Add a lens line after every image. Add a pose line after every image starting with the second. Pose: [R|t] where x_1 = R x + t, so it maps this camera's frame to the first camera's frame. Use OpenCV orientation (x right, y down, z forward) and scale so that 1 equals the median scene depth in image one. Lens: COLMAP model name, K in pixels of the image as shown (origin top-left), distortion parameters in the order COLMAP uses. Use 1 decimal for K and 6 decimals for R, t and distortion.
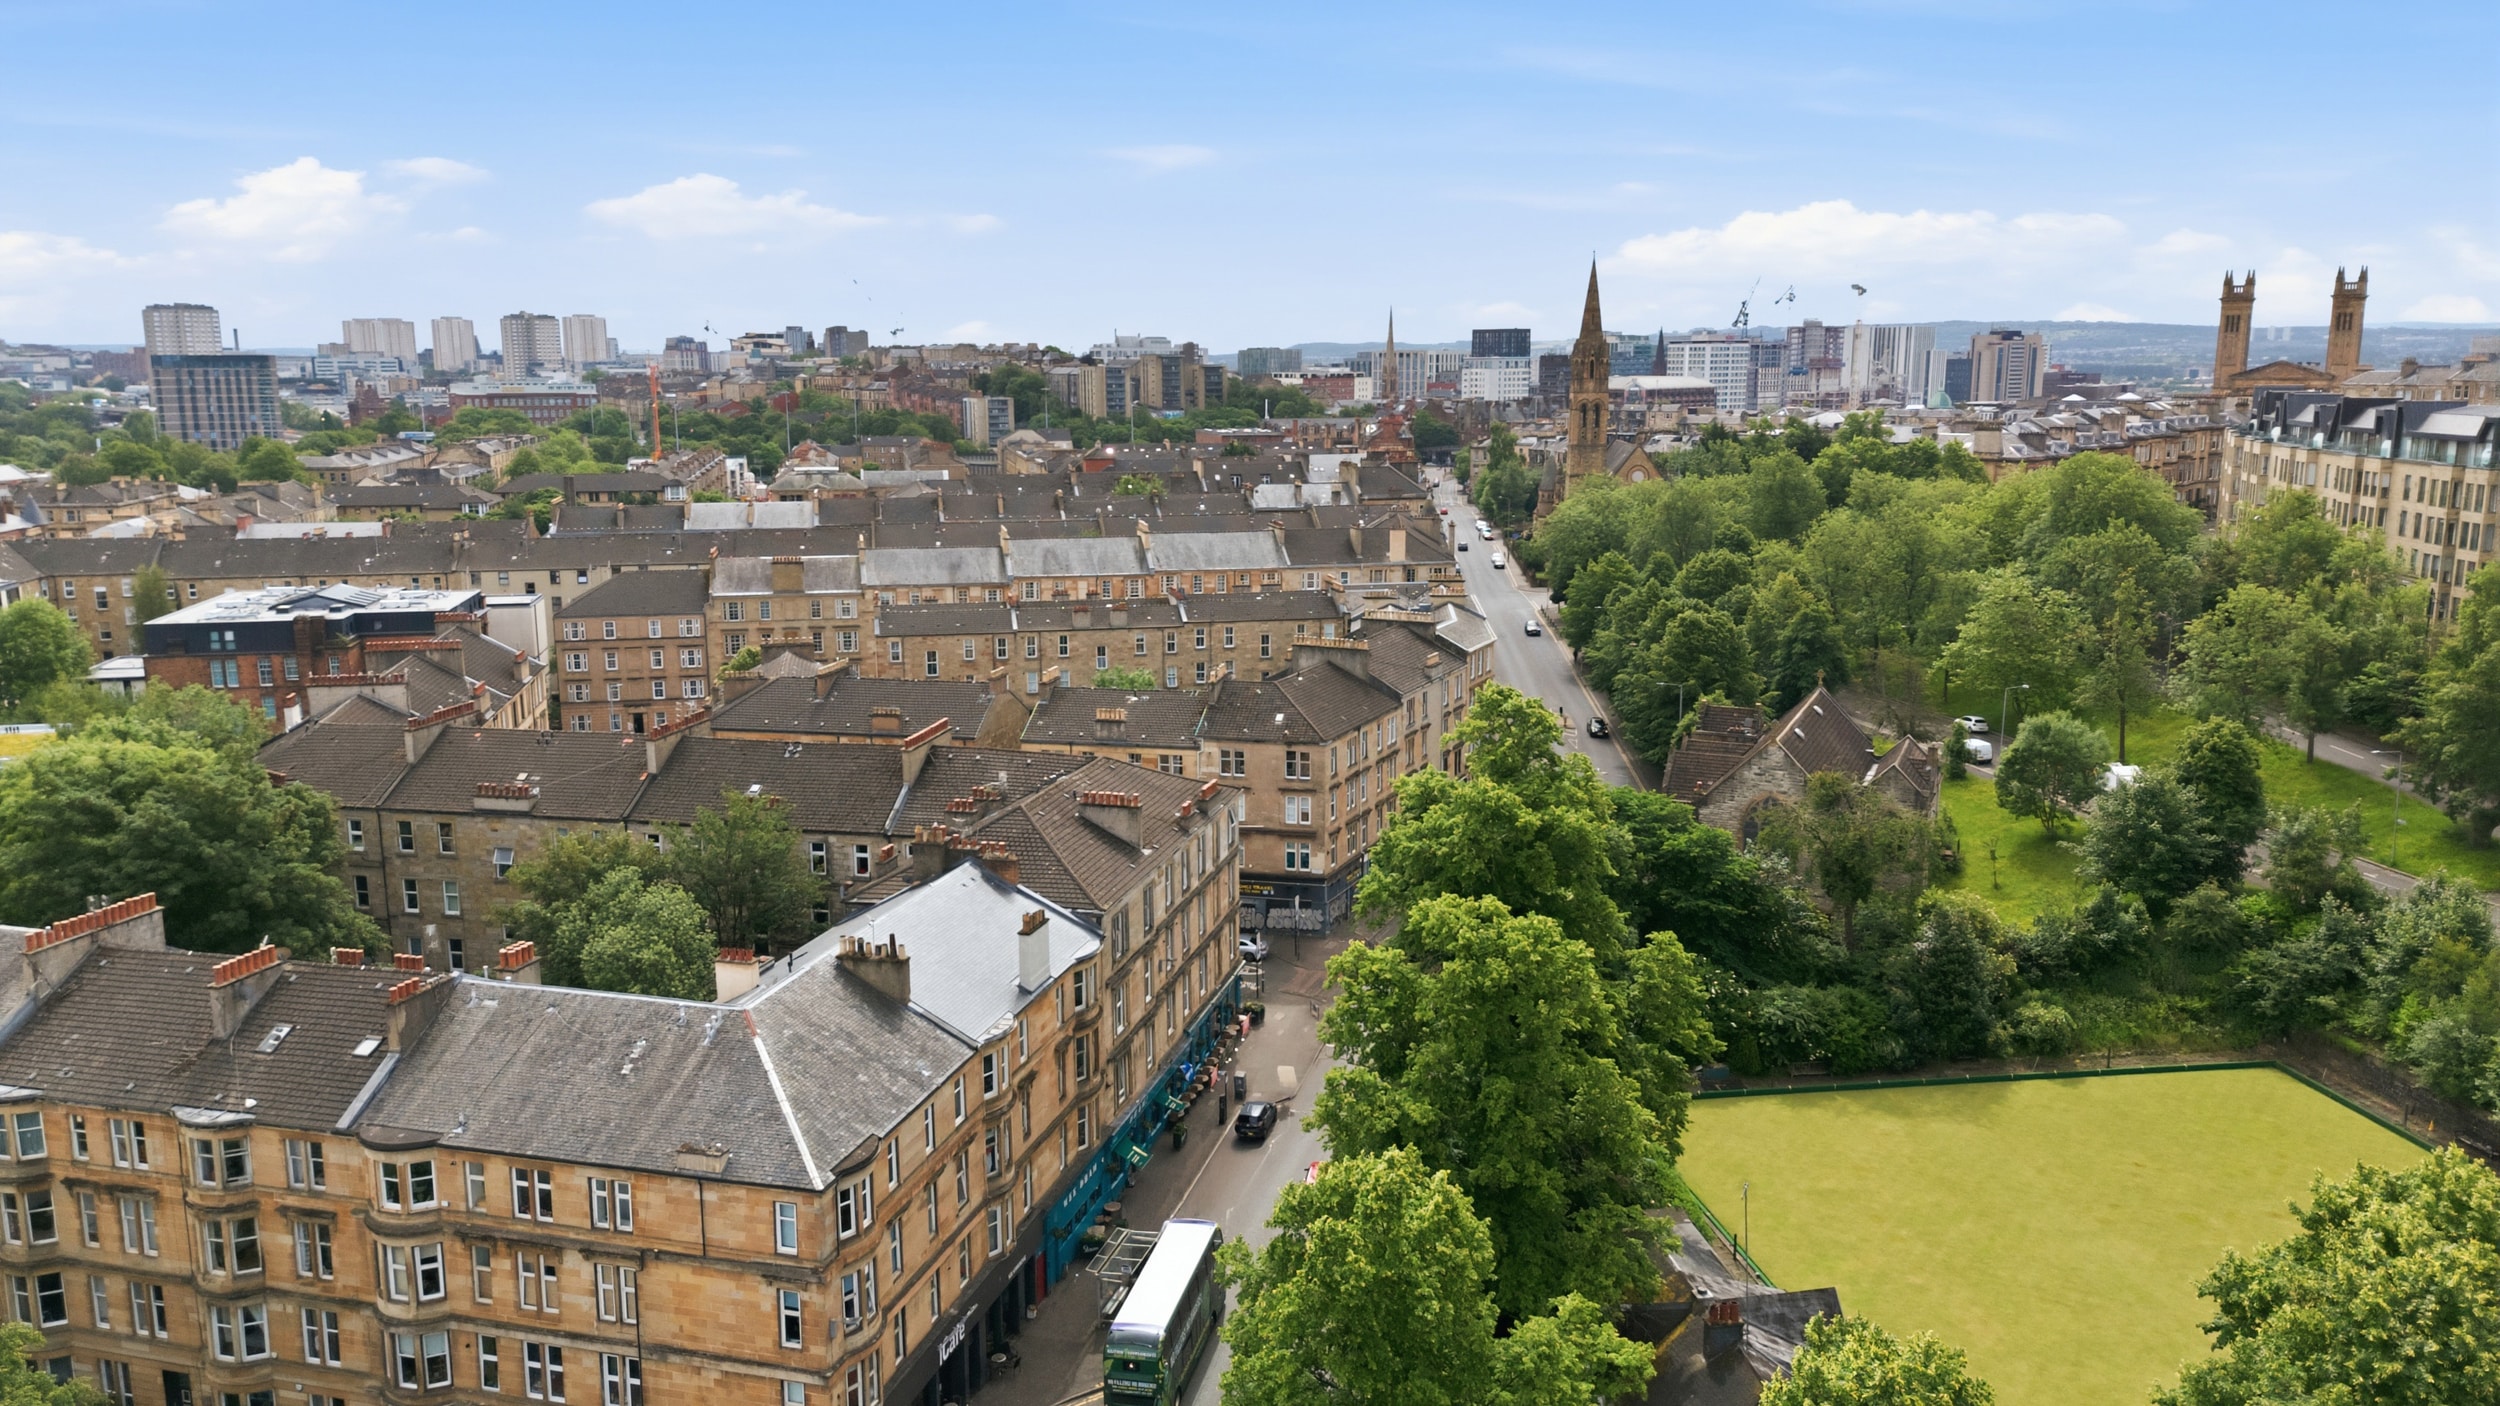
lens RADIAL K [[1819.3, 0, 1251.3], [0, 1819.3, 695.7], [0, 0, 1]] dist [0.037901, -0.020488]
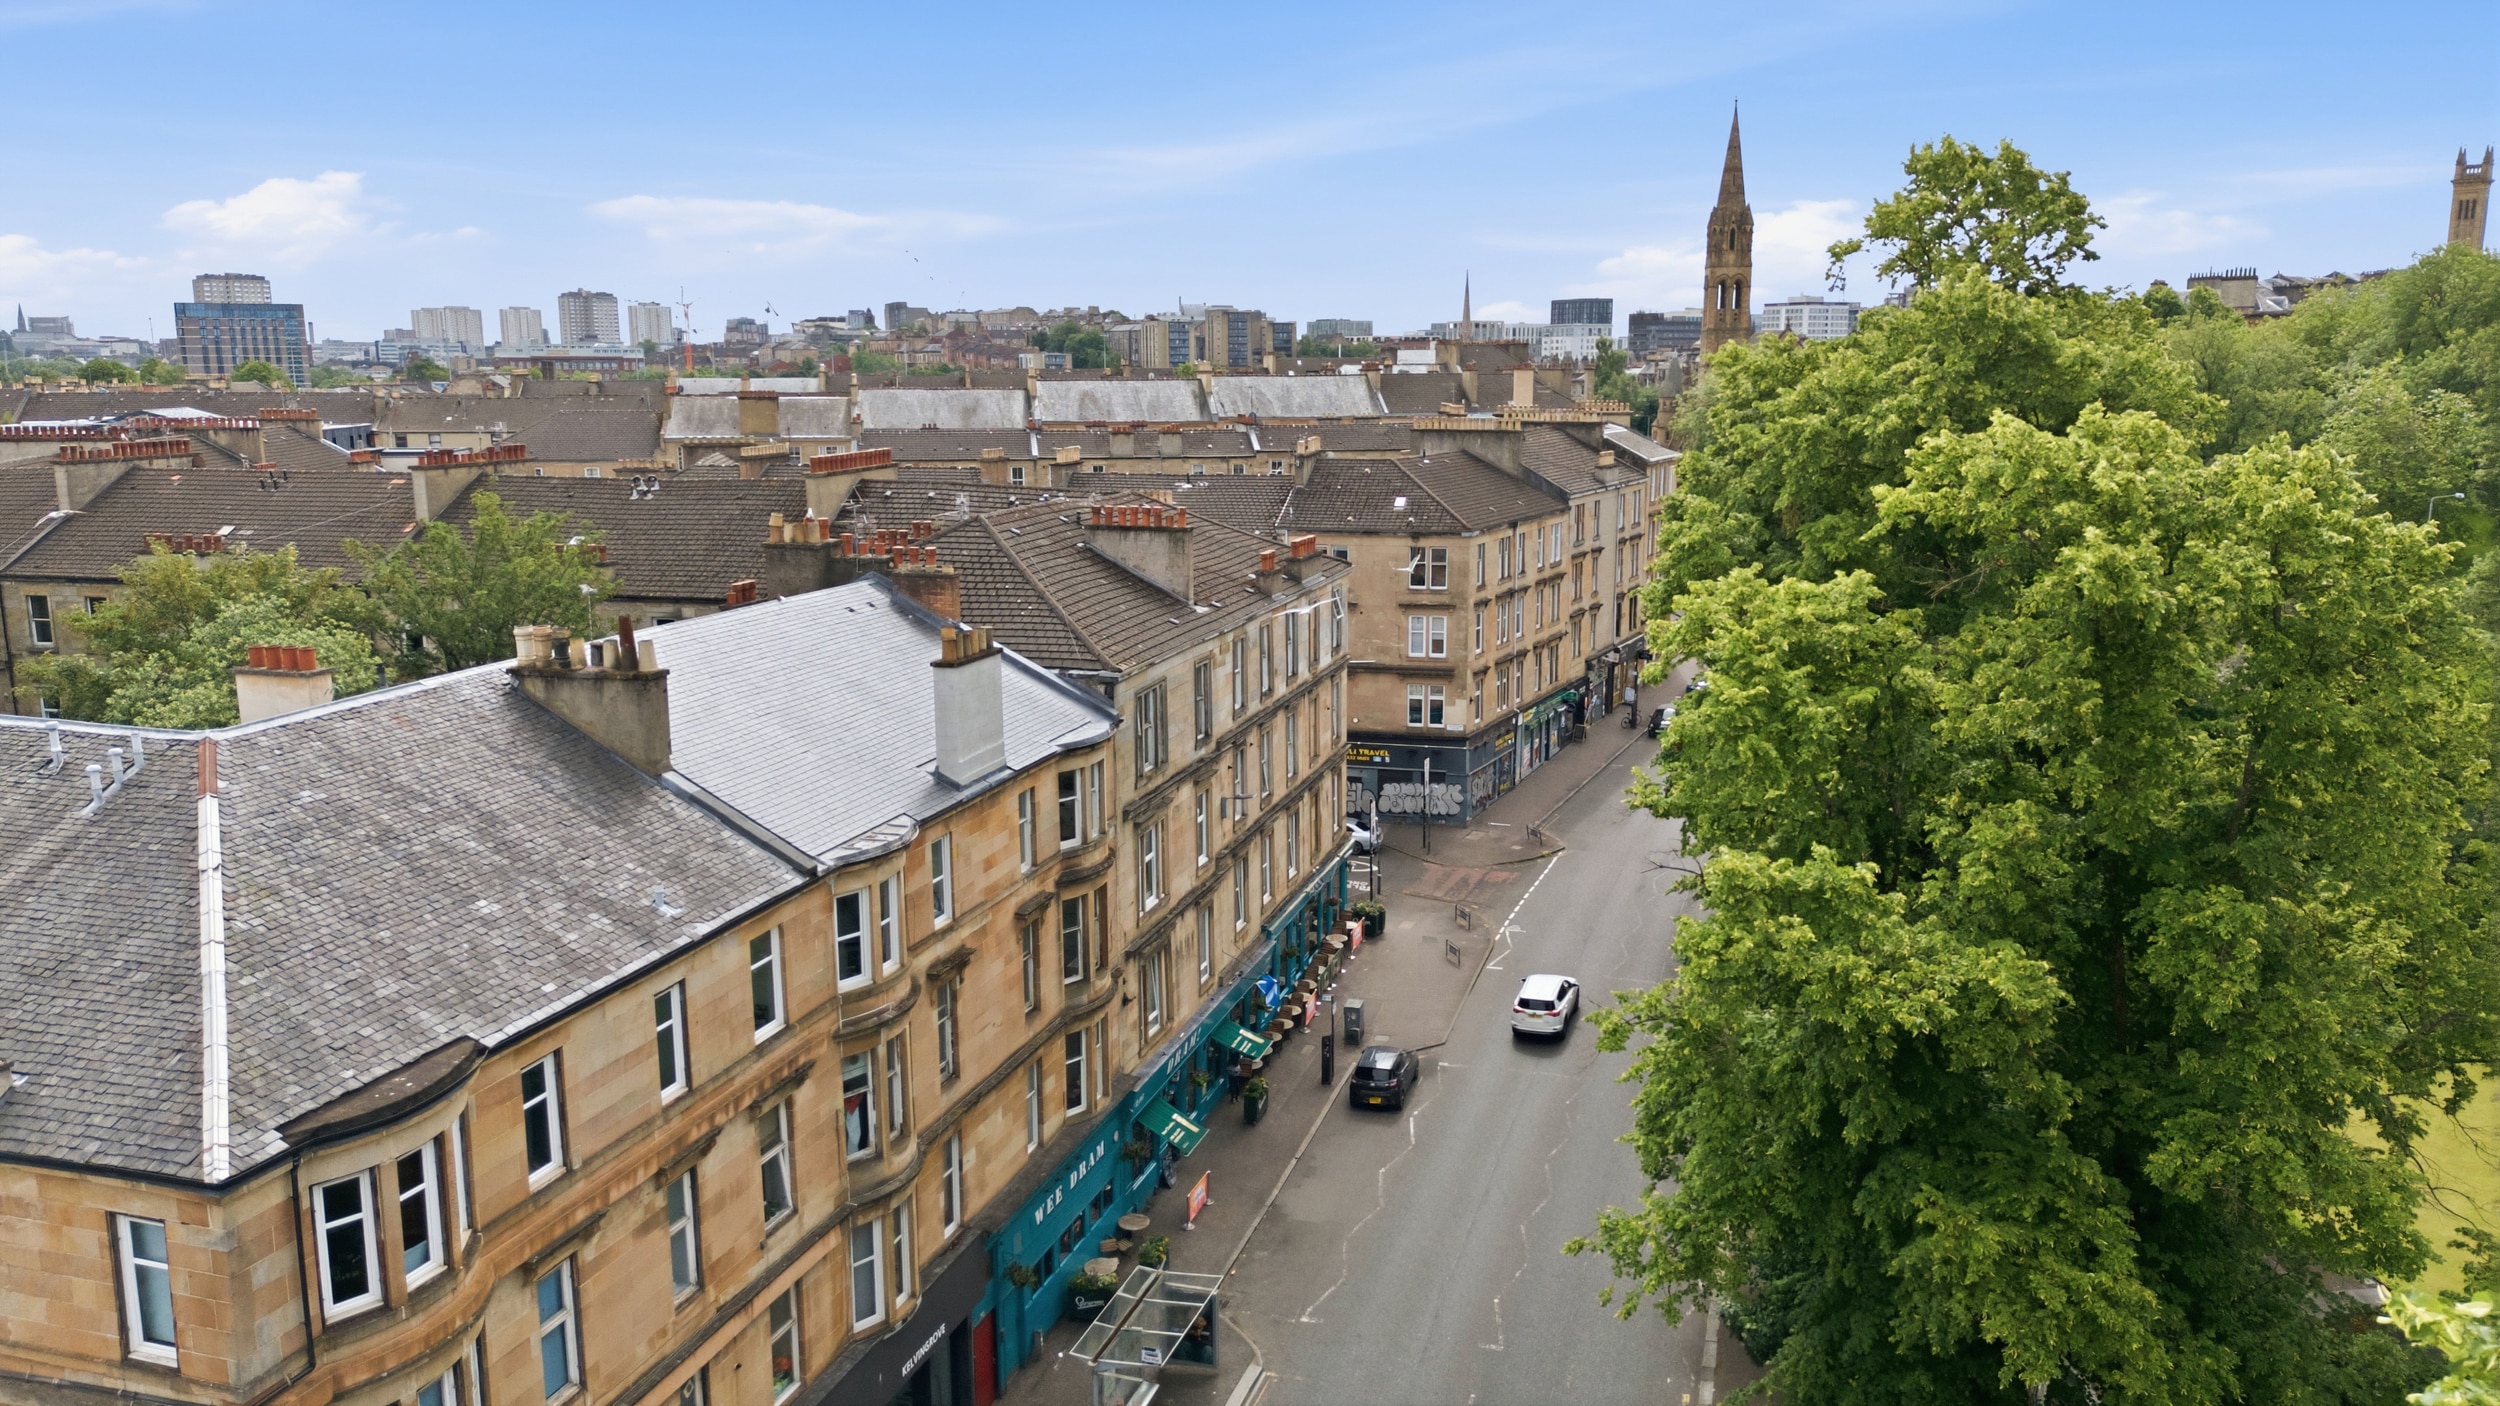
lens RADIAL K [[1819.3, 0, 1246.2], [0, 1819.3, 704.0], [0, 0, 1]] dist [0.037901, -0.020488]
pose [[0.999255, 0.005548, -0.038186, -0.019834], [-0.005422, 0.999980, 0.003383, 0.108194], [0.038204, -0.003174, 0.999265, 0.401762]]
